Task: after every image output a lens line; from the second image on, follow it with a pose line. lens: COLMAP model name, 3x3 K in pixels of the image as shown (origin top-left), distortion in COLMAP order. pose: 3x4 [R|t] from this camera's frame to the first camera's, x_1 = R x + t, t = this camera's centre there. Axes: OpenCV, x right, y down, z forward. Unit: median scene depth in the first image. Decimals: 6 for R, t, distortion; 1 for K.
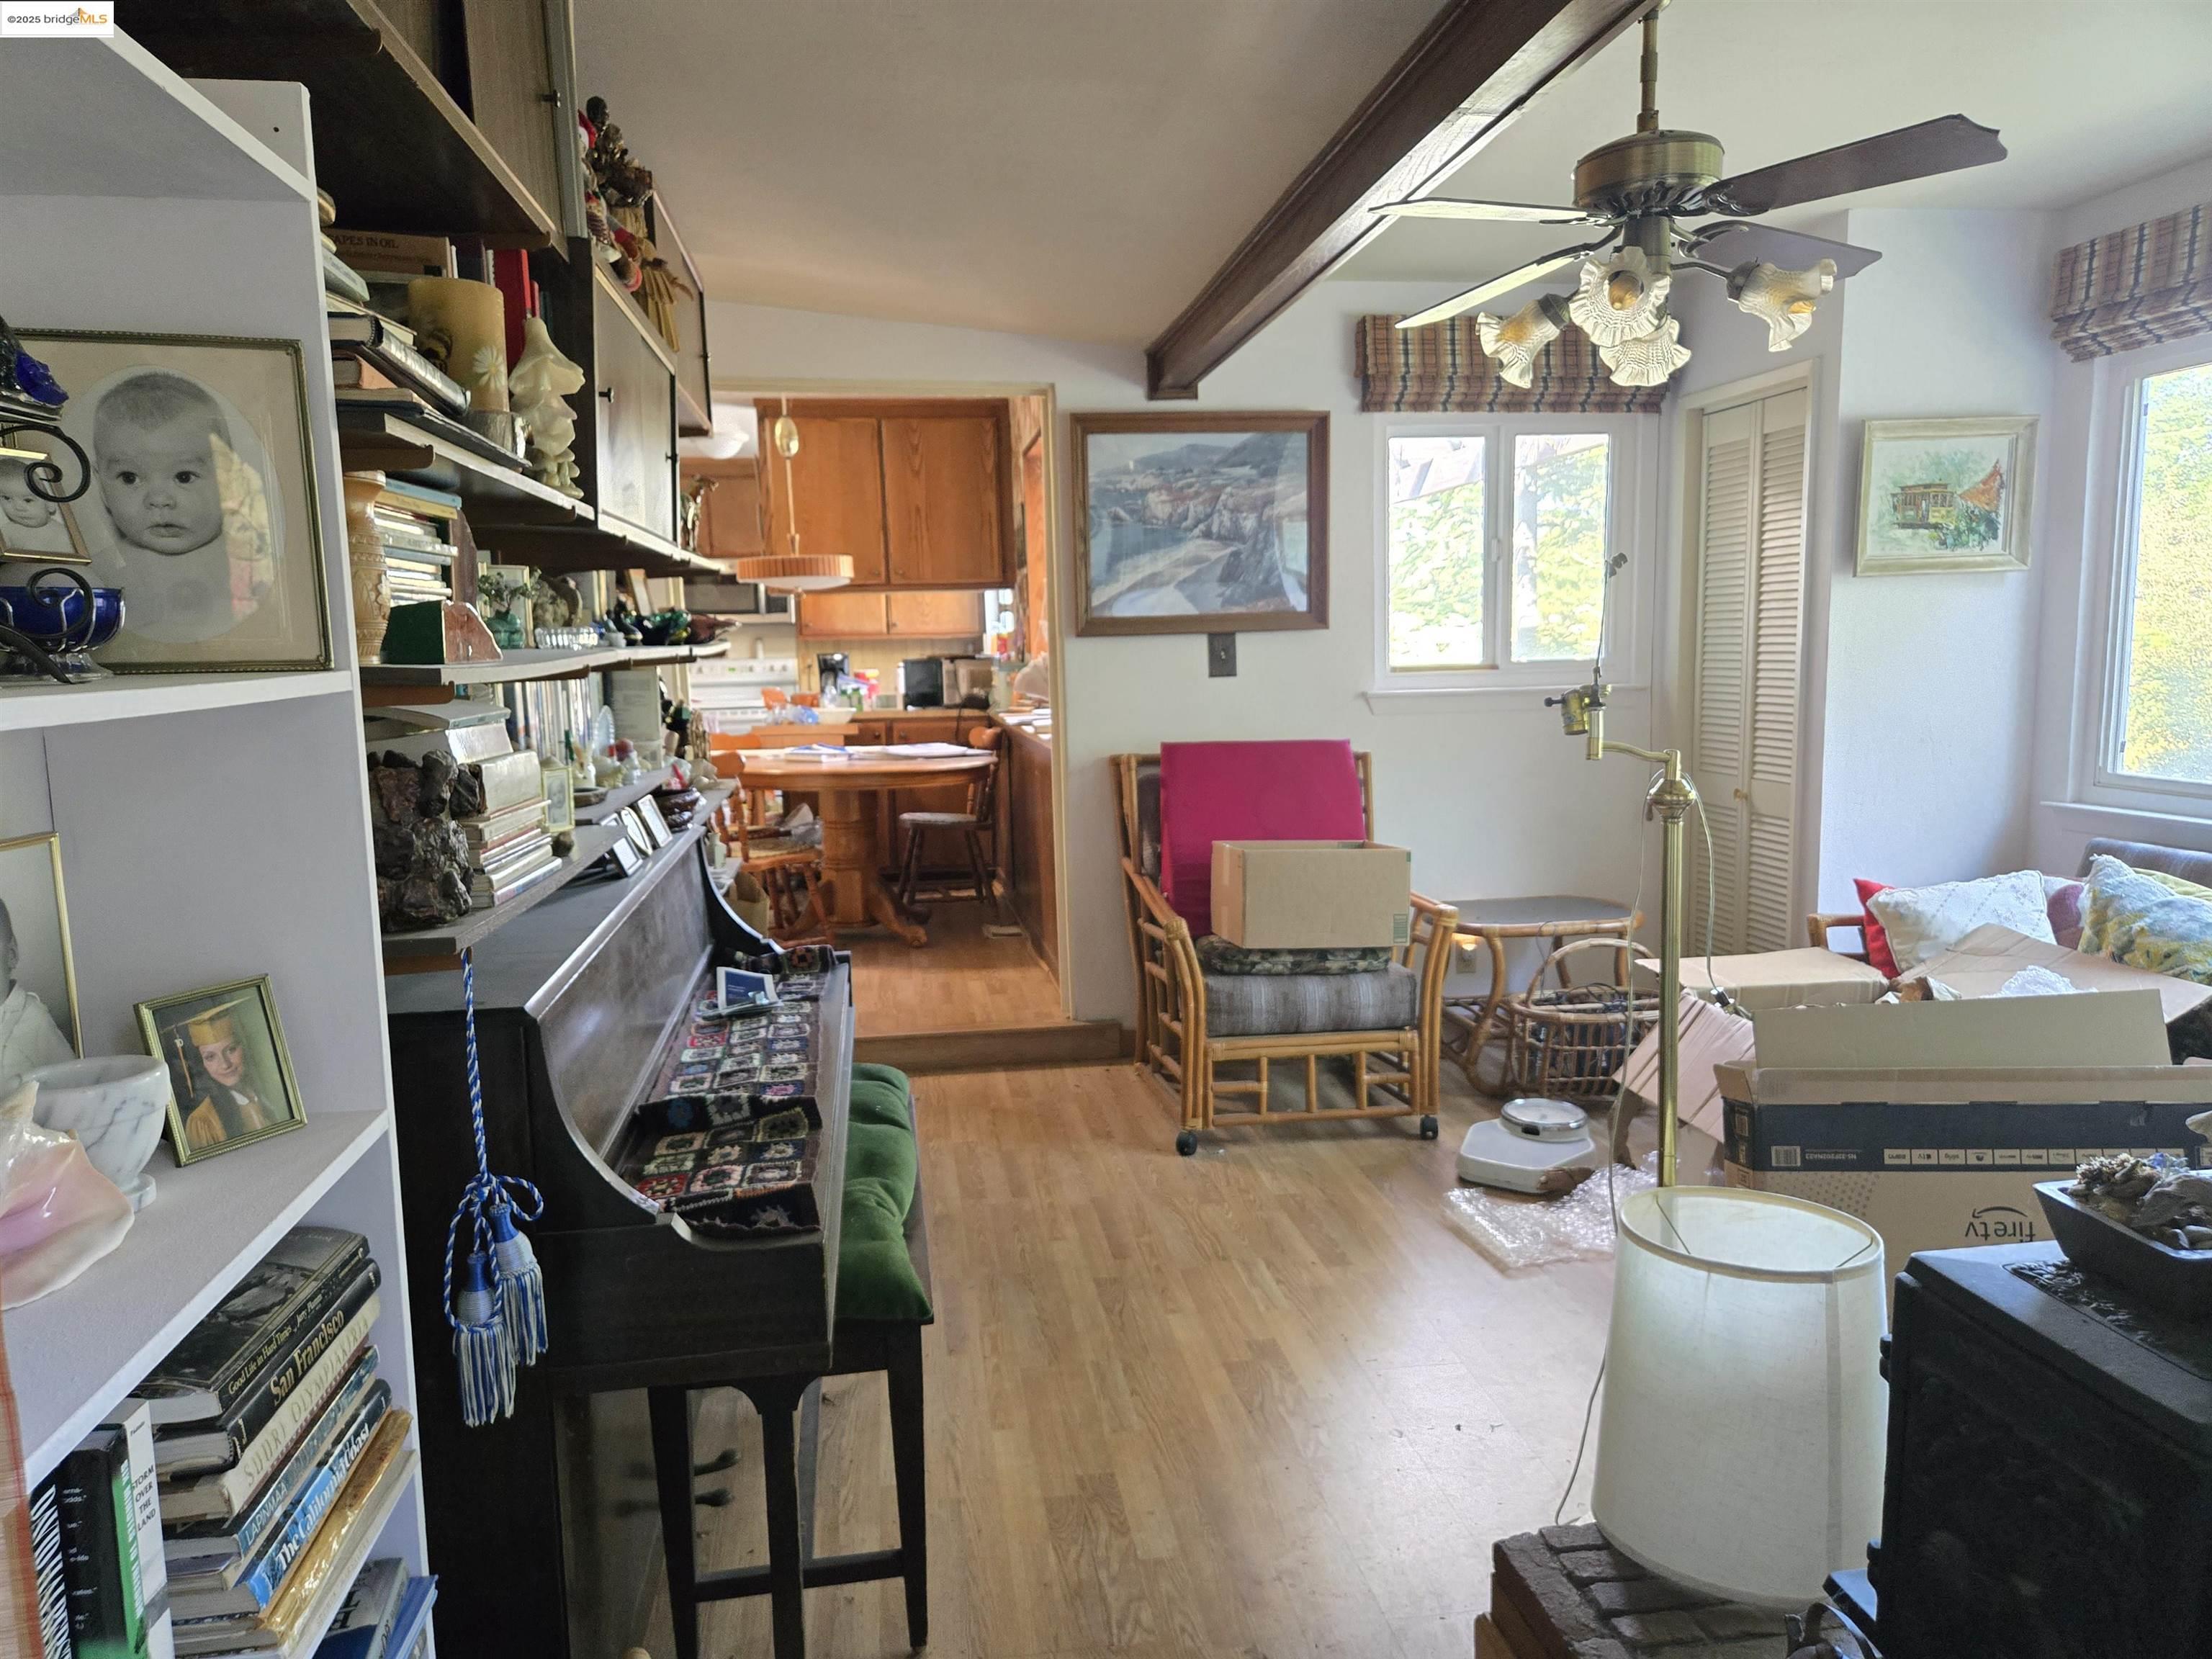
lens RADIAL K [[1485.8, 0, 1110.4], [0, 1485.8, 822.8], [0, 0, 1]] dist [0.047399, 0.001829]
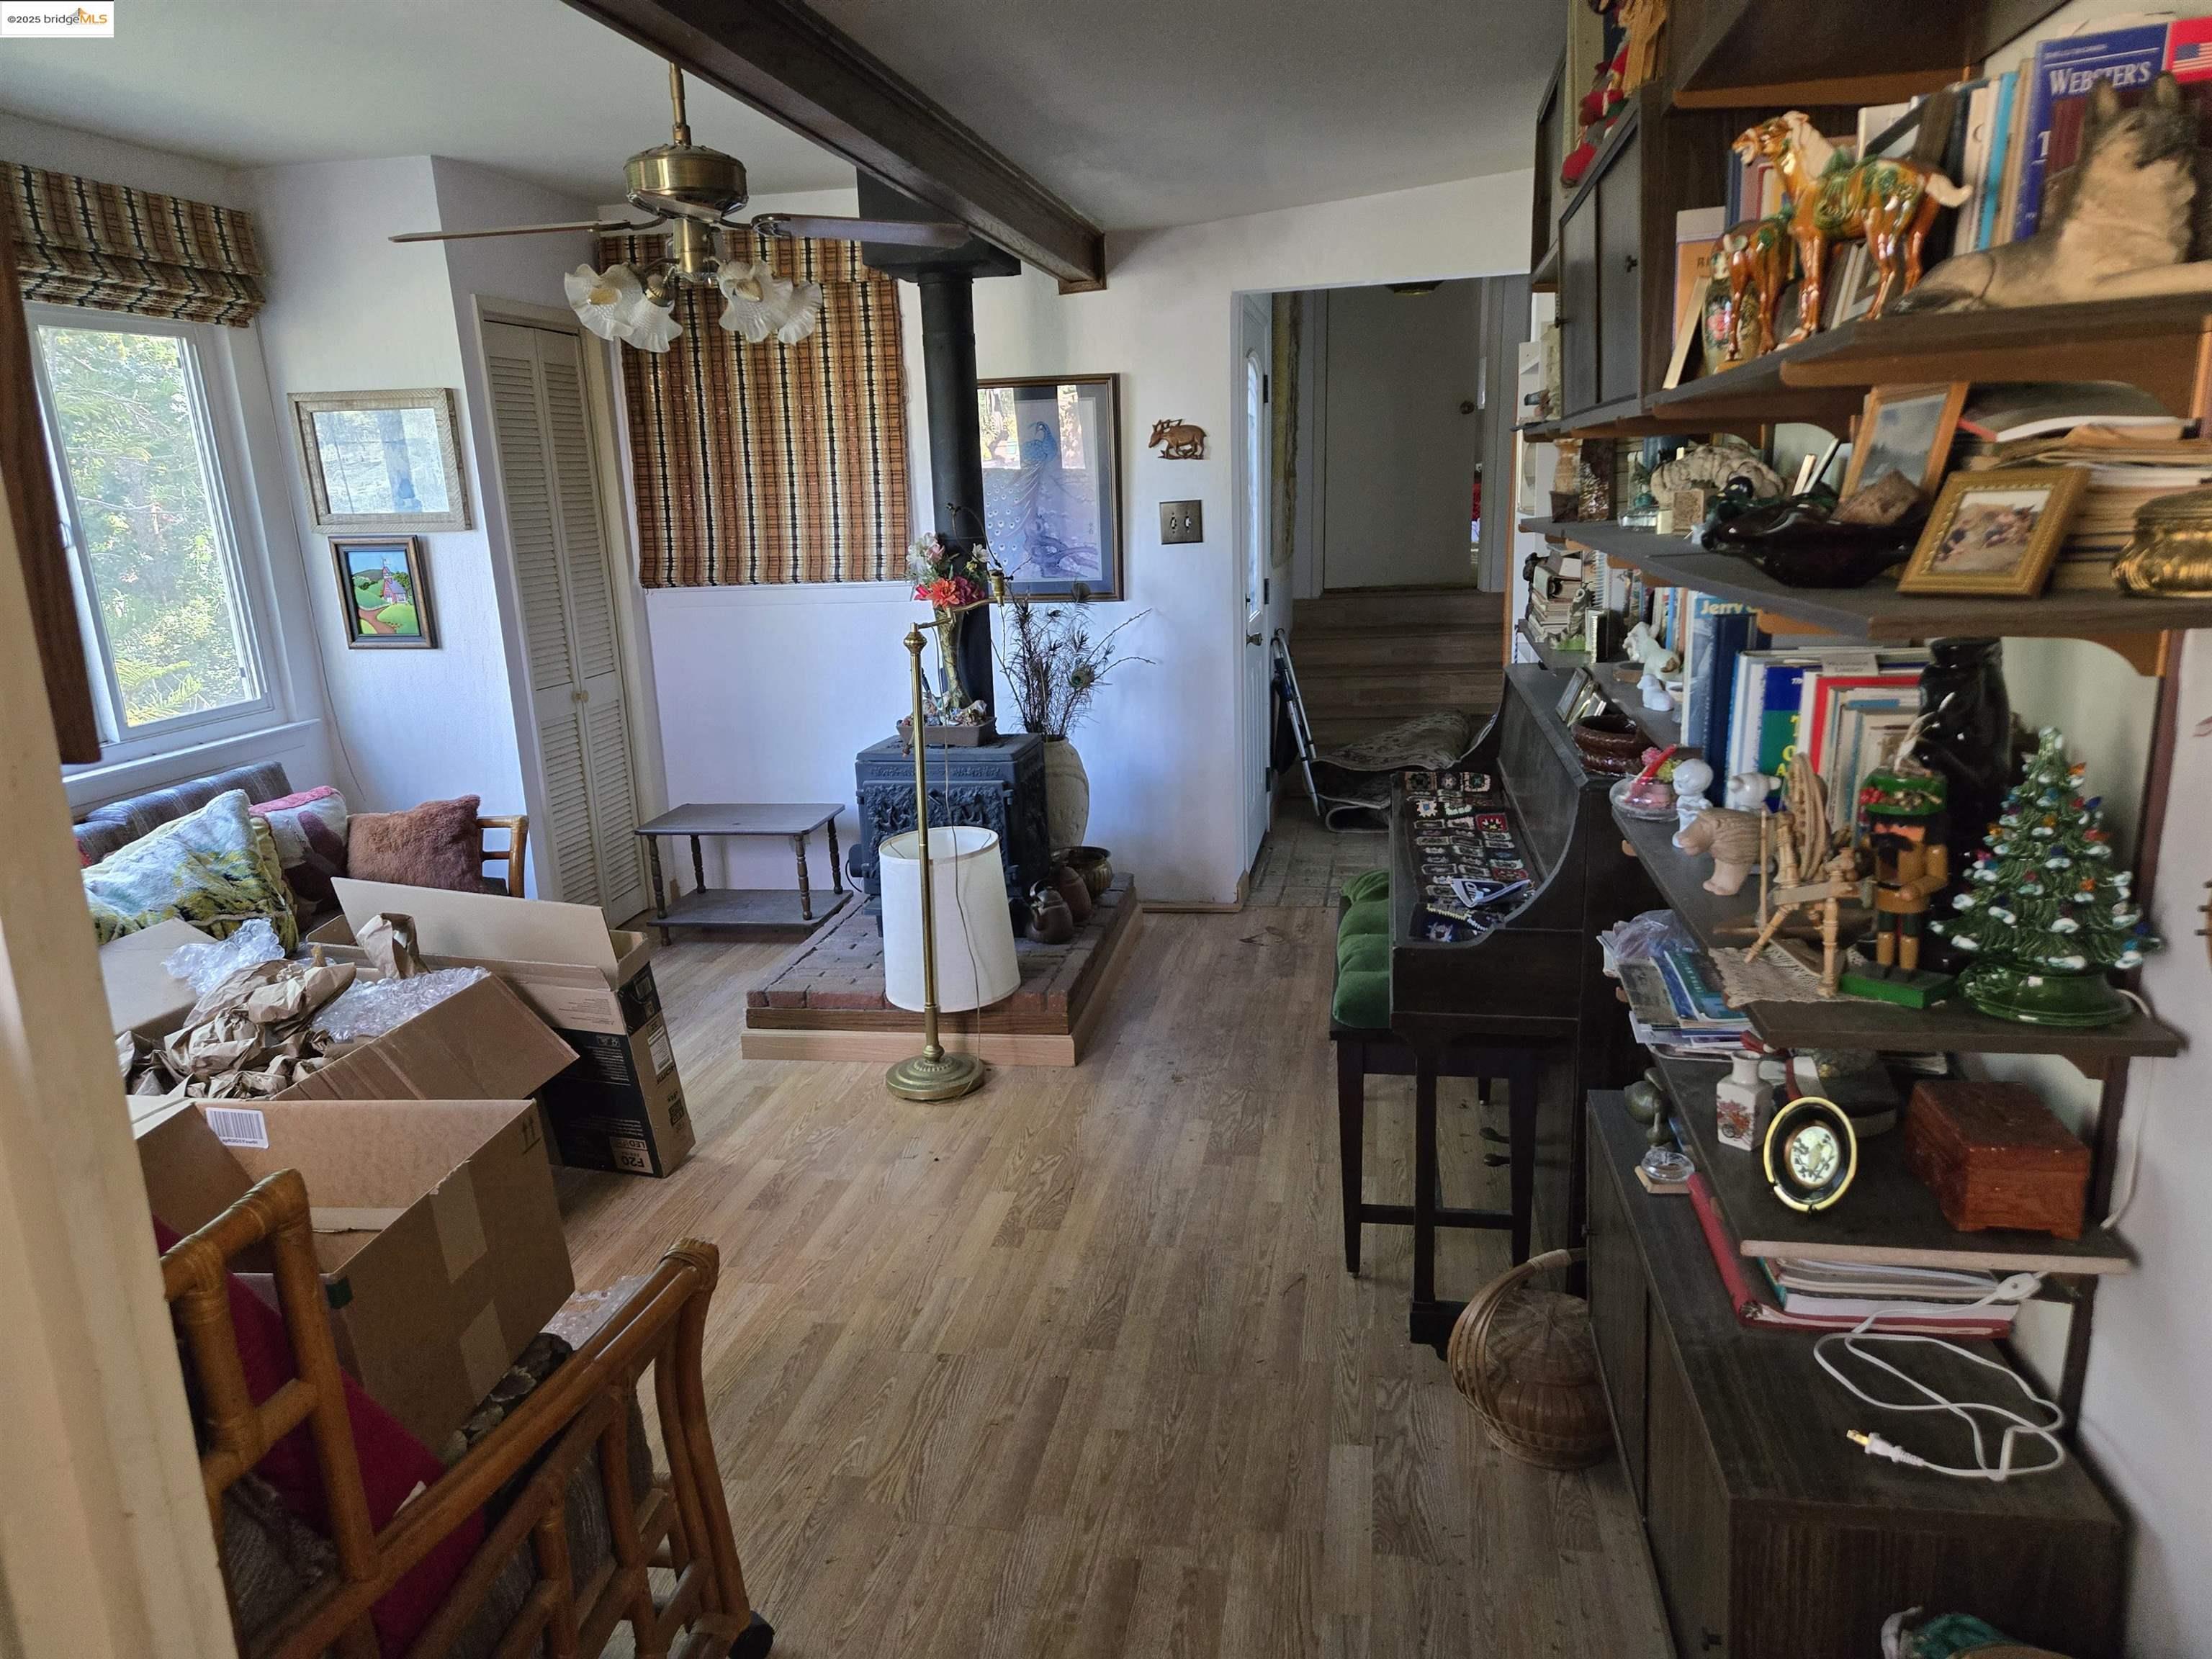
lens RADIAL K [[1485.8, 0, 1114.4], [0, 1485.8, 837.7], [0, 0, 1]] dist [0.047399, 0.001829]
pose [[-0.946516, -0.032681, 0.320997, -0.290247], [0.087540, 0.931531, 0.352967, -0.272411], [-0.310554, 0.362189, -0.878849, 1.754120]]
